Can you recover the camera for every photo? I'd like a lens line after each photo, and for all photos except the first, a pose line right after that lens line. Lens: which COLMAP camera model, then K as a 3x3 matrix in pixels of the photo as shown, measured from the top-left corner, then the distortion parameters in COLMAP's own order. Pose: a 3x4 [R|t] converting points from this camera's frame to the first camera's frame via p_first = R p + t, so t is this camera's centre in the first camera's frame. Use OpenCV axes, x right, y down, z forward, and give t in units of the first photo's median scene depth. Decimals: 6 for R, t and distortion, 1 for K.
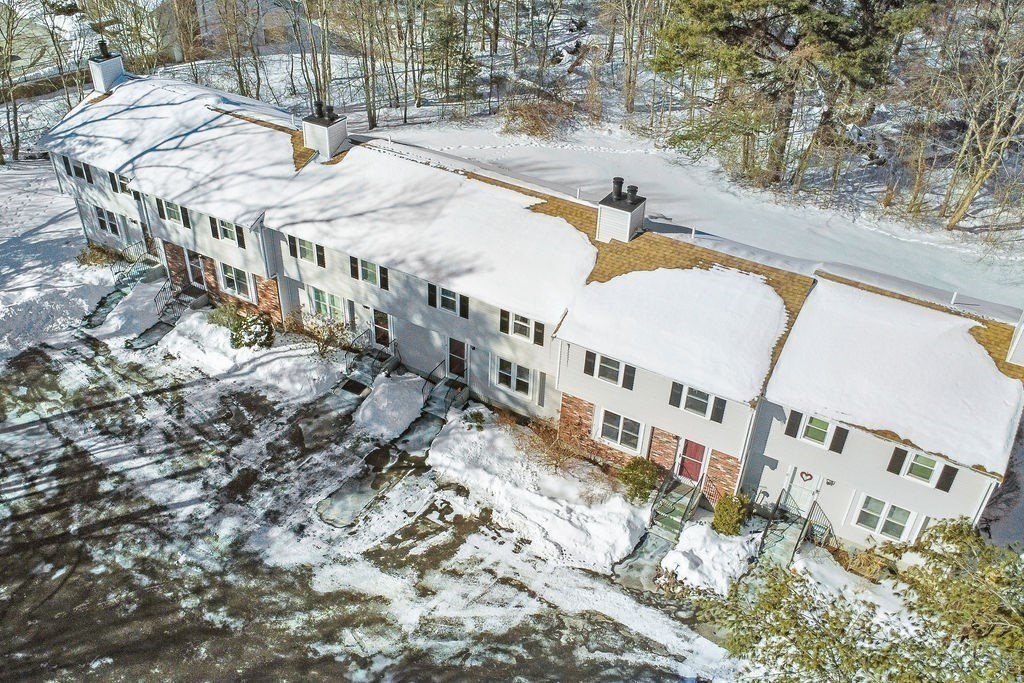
lens RADIAL K [[894.8, 0, 499.0], [0, 894.8, 340.9], [0, 0, 1]] dist [-0.010982, -0.004653]
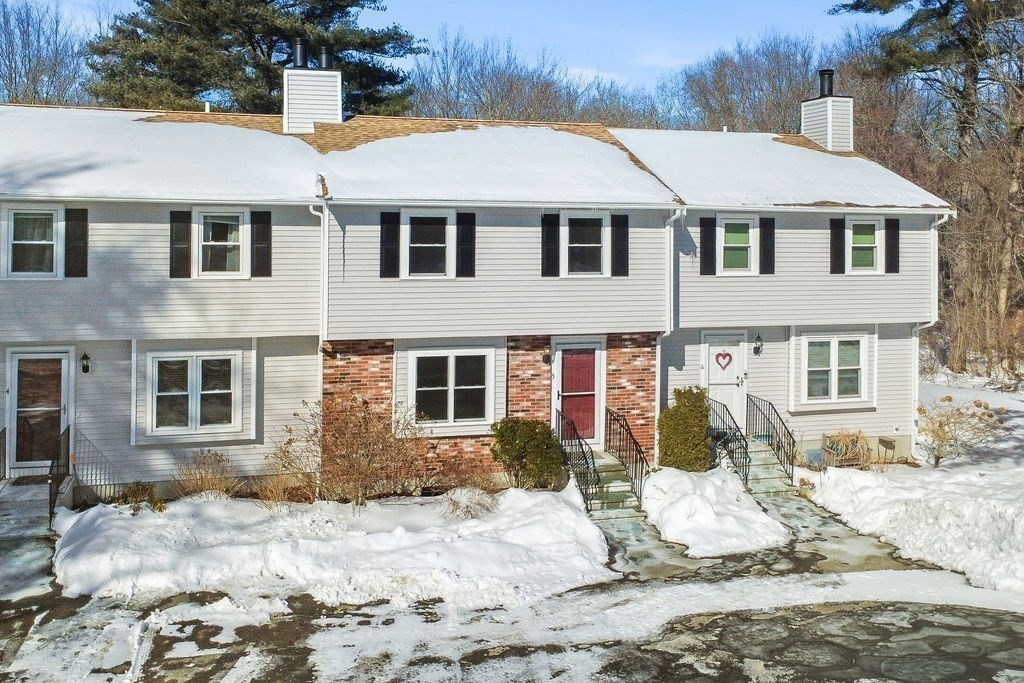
lens RADIAL K [[939.4, 0, 511.8], [0, 939.4, 221.4], [0, 0, 1]] dist [-0.001587, 0.002526]
pose [[0.686440, -0.007860, 0.727144, -0.265085], [0.423391, 0.817295, -0.390857, 0.266309], [-0.591219, 0.576166, 0.564352, 0.620379]]
